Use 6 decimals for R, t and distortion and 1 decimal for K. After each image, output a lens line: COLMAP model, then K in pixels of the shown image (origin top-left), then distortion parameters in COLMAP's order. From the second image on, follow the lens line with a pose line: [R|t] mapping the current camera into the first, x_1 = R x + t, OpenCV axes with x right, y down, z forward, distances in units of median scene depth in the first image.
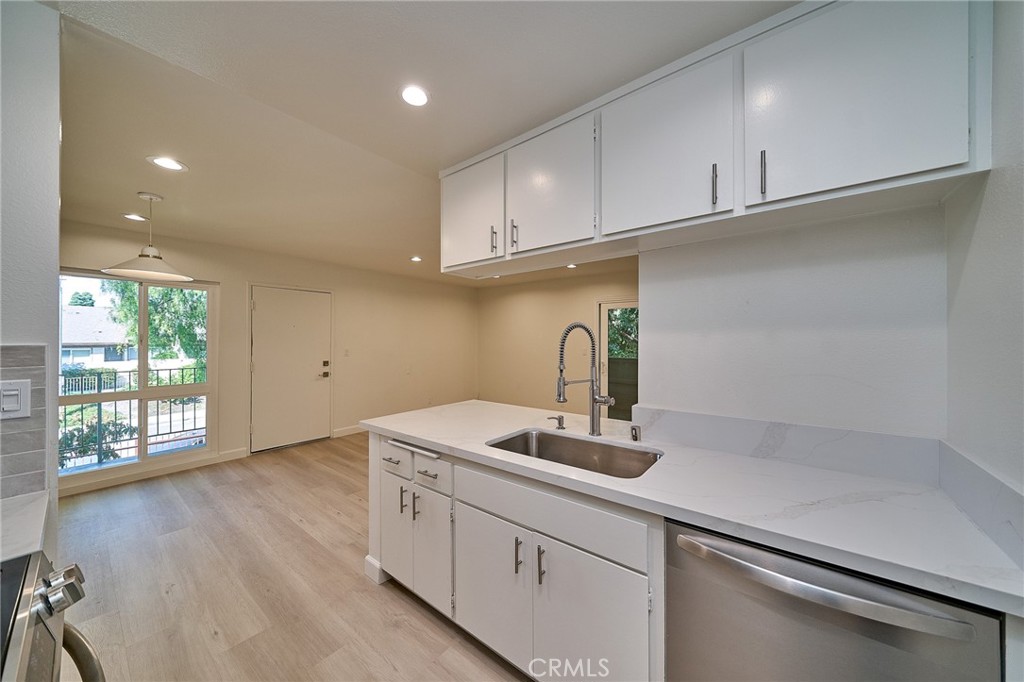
lens RADIAL K [[342.2, 0, 512.0], [0, 342.2, 341.0], [0, 0, 1]] dist [-0.028105, -0.000037]
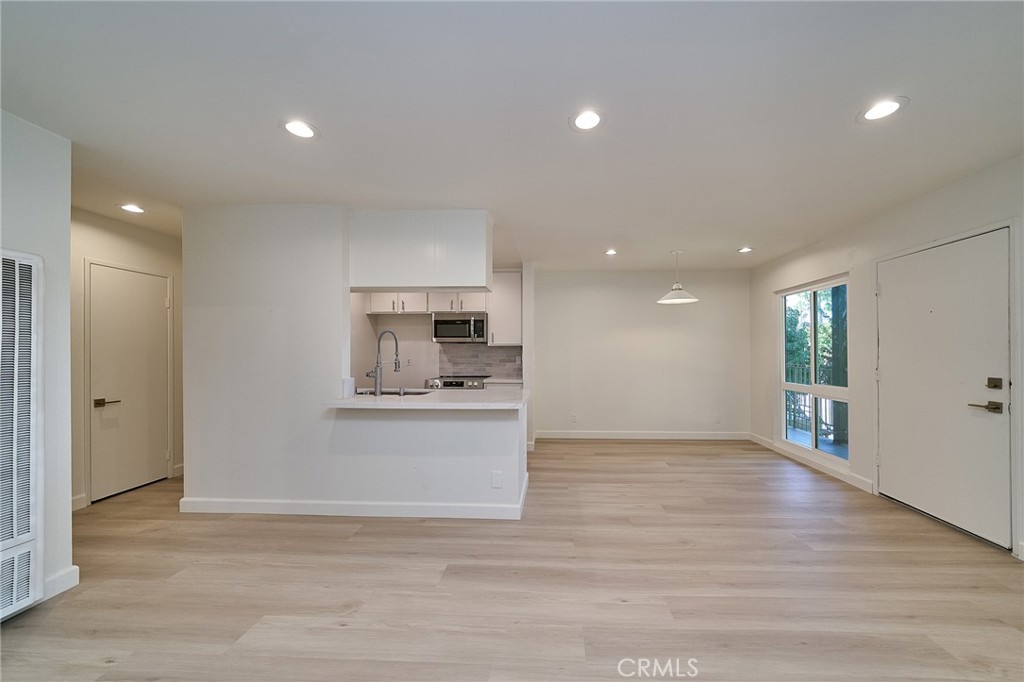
lens RADIAL K [[357.8, 0, 538.4], [0, 357.8, 350.4], [0, 0, 1]] dist [-0.001006, -0.000188]
pose [[-0.804873, 0.000856, -0.593446, 0.295249], [0.003214, 0.999991, -0.002916, 0.026462], [0.593438, -0.004254, -0.804869, 1.274904]]
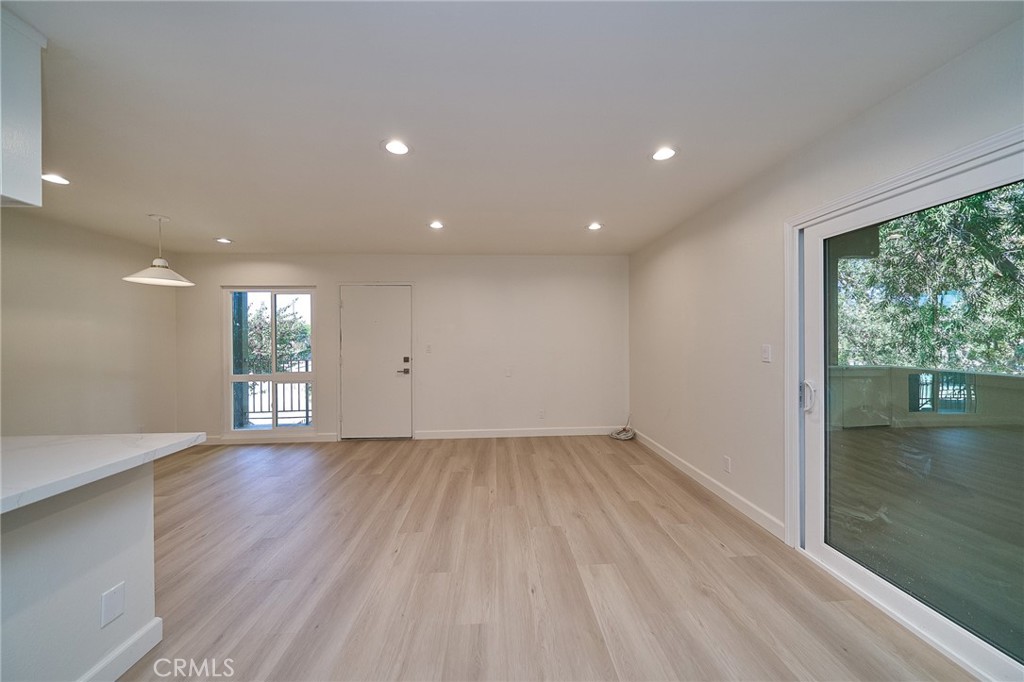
lens RADIAL K [[346.7, 0, 512.0], [0, 346.7, 341.0], [0, 0, 1]] dist [0.007029, -0.000051]
pose [[0.657476, -0.000907, -0.753475, 0.475169], [0.006557, 0.999968, 0.004518, 0.014307], [0.753447, -0.007911, 0.657461, 0.727283]]
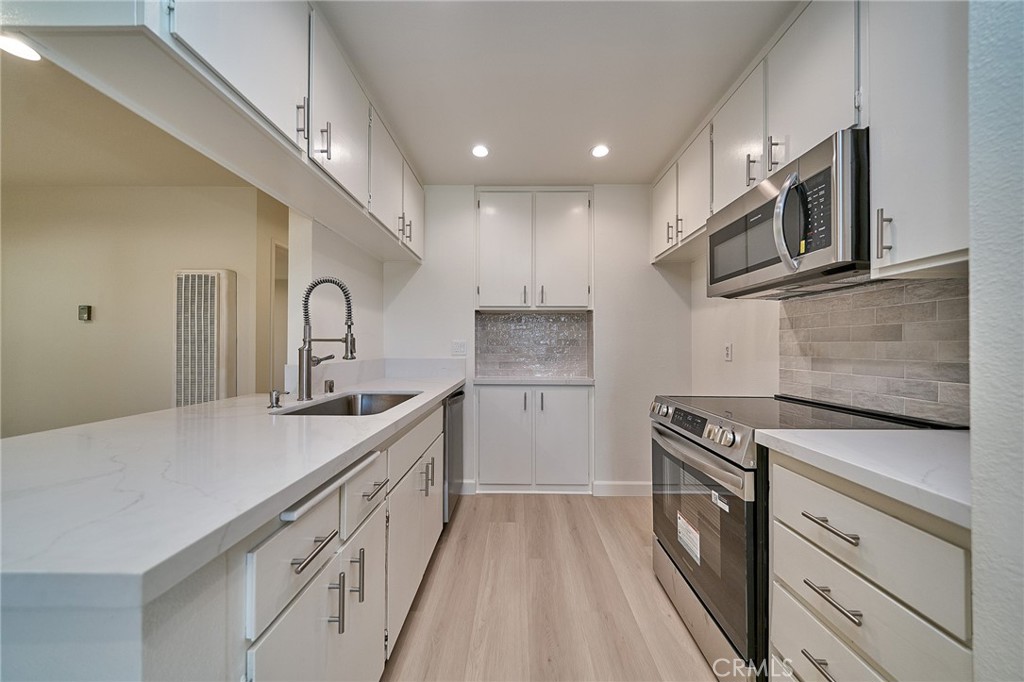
lens RADIAL K [[342.0, 0, 541.1], [0, 342.0, 345.8], [0, 0, 1]] dist [-0.000400, -0.000060]
pose [[-0.622081, 0.006068, 0.782929, -0.377400], [-0.002231, 0.999952, -0.009523, 0.060492], [-0.782950, -0.007671, -0.622038, 0.478740]]
